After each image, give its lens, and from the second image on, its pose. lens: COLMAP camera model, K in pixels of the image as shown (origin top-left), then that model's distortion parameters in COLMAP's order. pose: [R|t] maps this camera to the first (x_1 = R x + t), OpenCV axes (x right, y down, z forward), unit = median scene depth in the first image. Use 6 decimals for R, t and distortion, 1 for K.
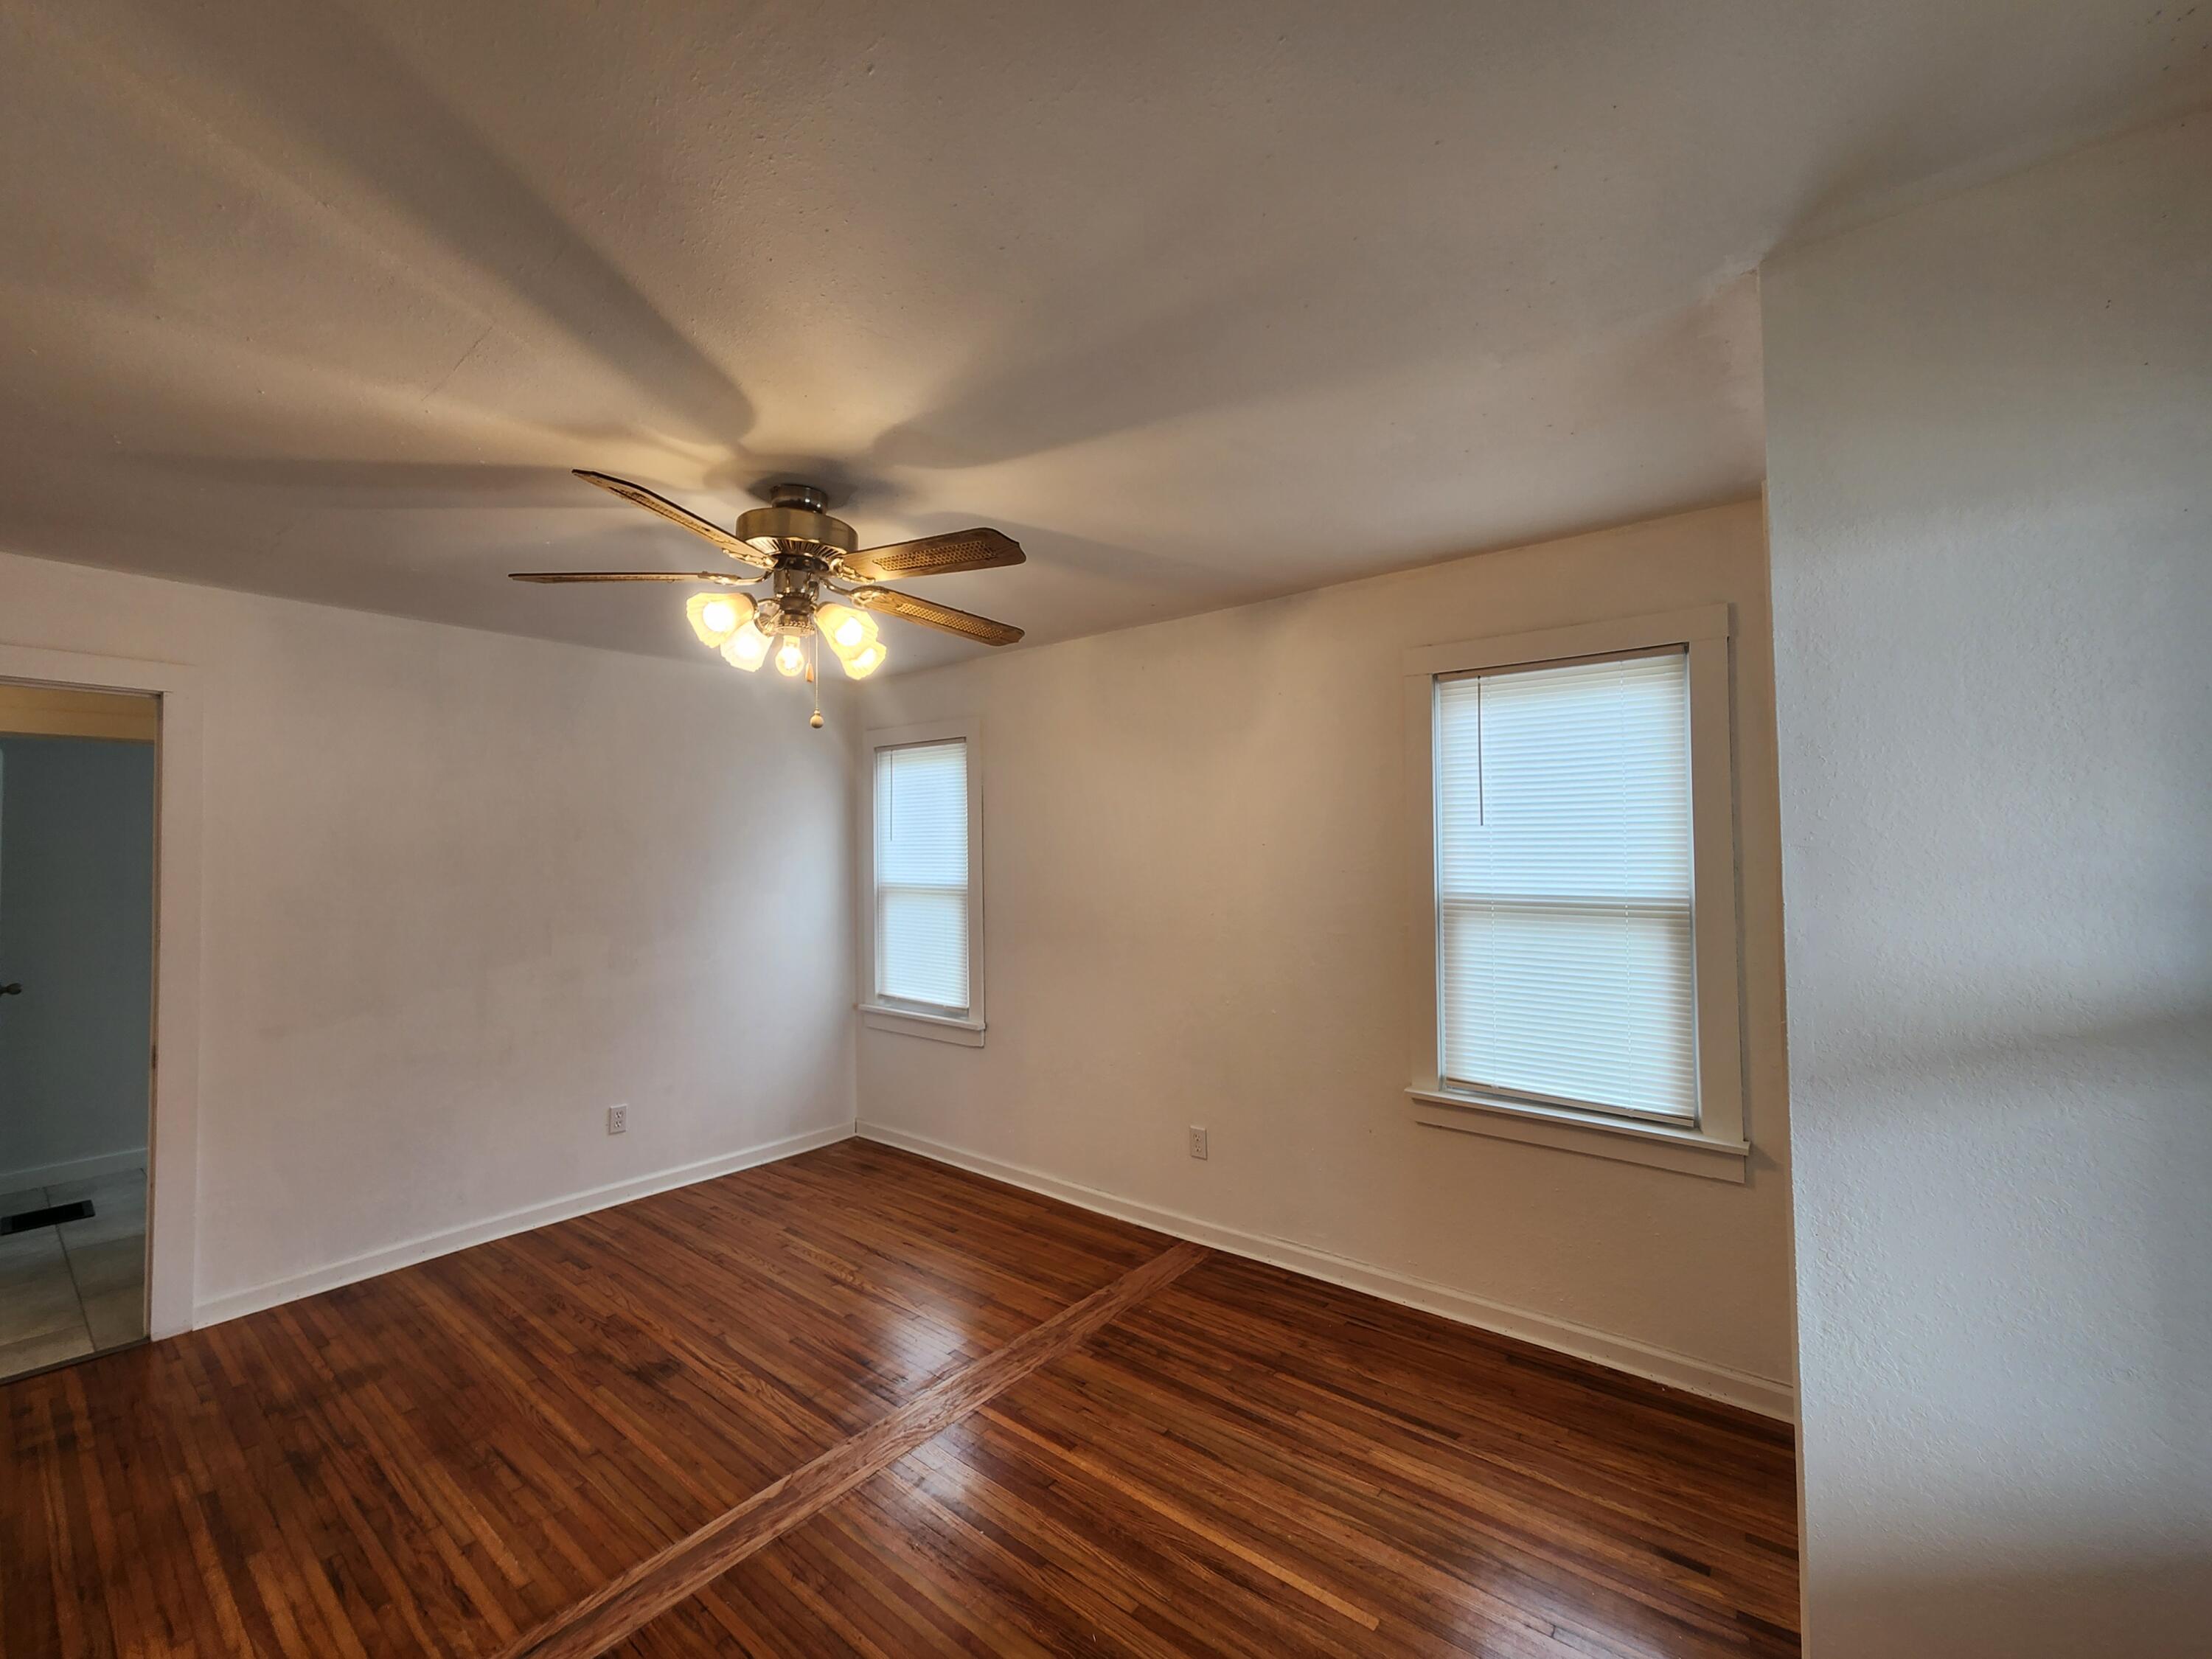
lens RADIAL K [[901.6, 0, 1130.9], [0, 901.6, 813.6], [0, 0, 1]] dist [0.000518, 0.000882]
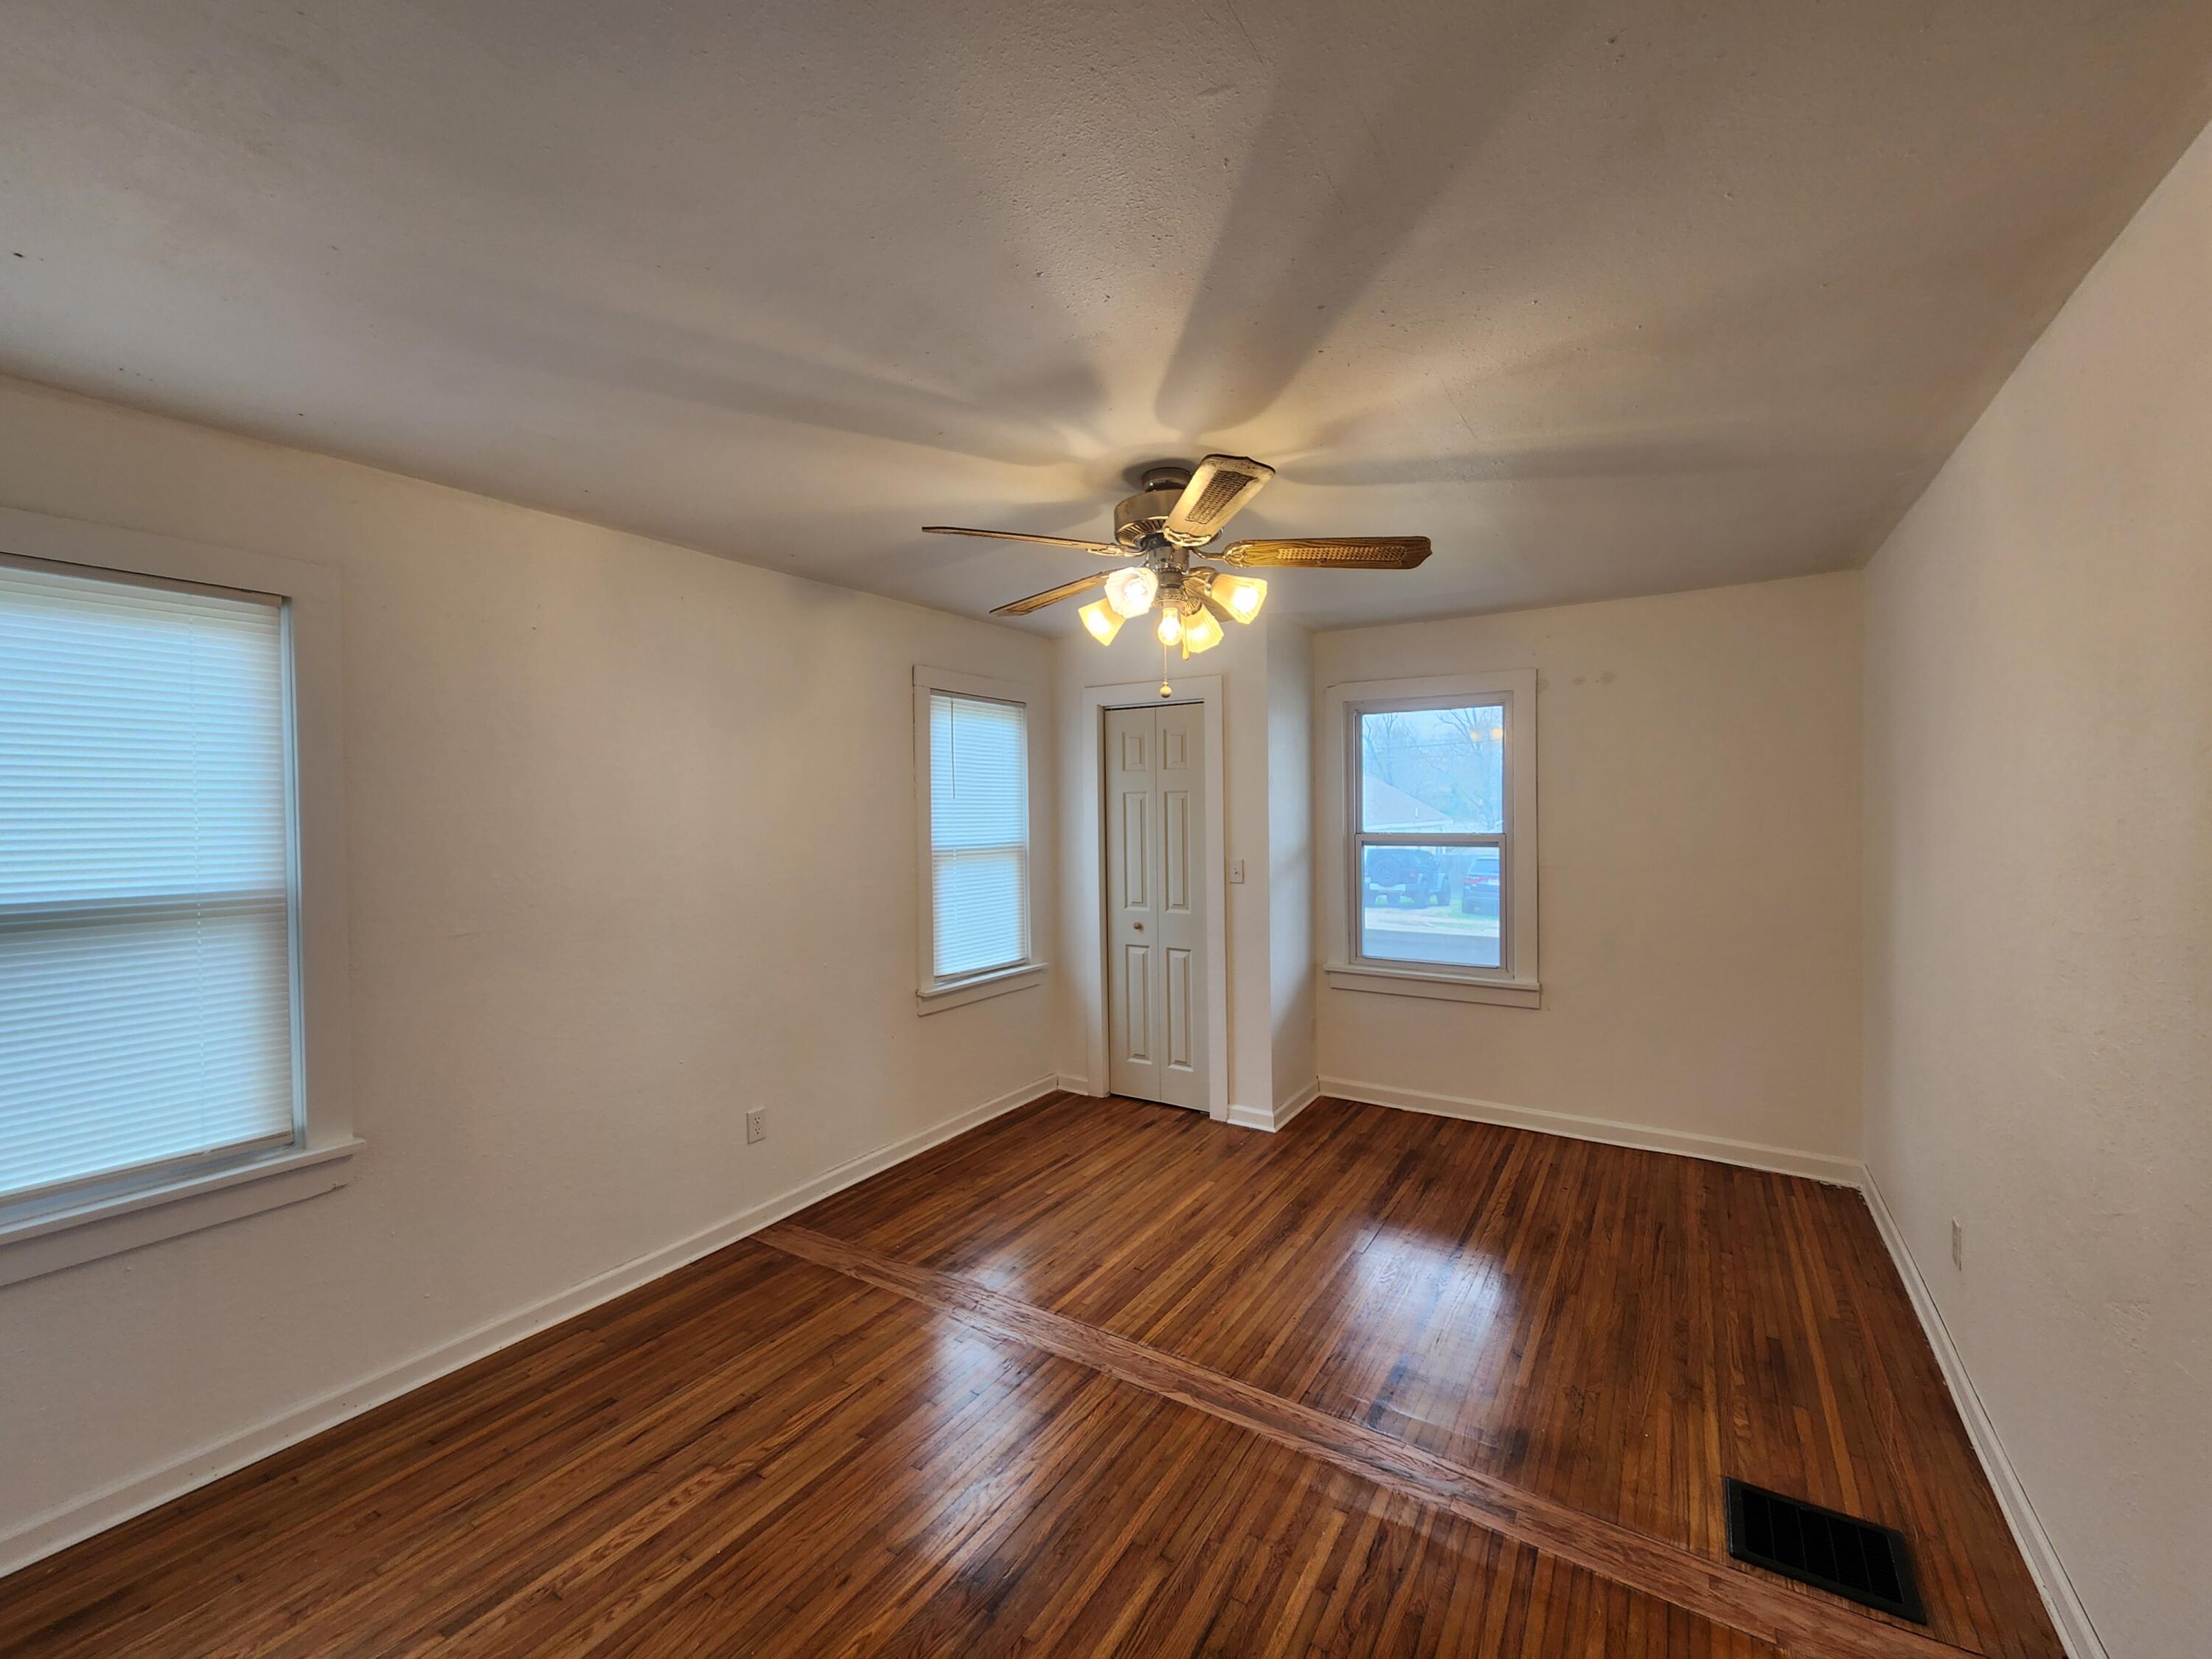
lens RADIAL K [[879.7, 0, 1098.7], [0, 879.7, 792.7], [0, 0, 1]] dist [-0.000569, 0.000086]
pose [[-0.073699, 0.027441, 0.996903, -1.091098], [-0.024144, 0.999279, -0.029291, 0.044213], [-0.996988, -0.026228, -0.072984, 0.892429]]
